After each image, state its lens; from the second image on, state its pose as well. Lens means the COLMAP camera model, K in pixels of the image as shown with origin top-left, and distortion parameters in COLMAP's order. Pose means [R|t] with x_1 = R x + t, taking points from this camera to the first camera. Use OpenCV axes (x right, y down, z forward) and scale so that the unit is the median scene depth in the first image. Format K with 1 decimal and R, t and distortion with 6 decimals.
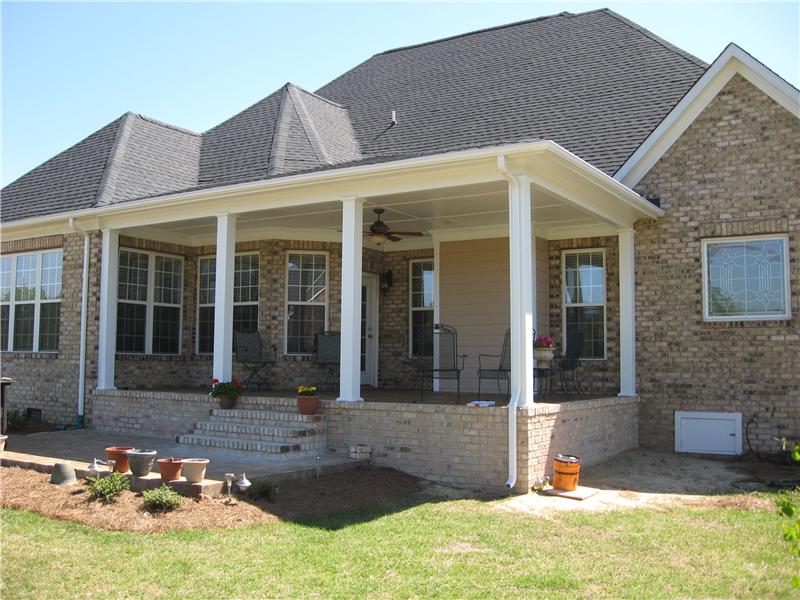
lens RADIAL K [[832.3, 0, 400.0], [0, 832.3, 300.0], [0, 0, 1]] dist [-0.142612, 0.018222]
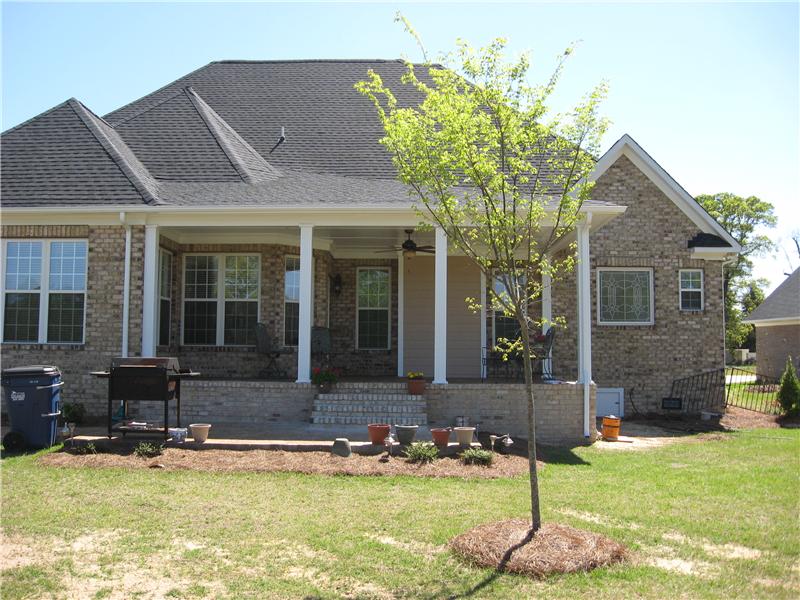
lens RADIAL K [[832.3, 0, 400.0], [0, 832.3, 300.0], [0, 0, 1]] dist [-0.142612, 0.018222]
pose [[0.852932, 0.032076, 0.521036, -0.681207], [-0.039049, 0.999234, 0.002408, -0.007531], [-0.520560, -0.022400, 0.853531, -0.057704]]
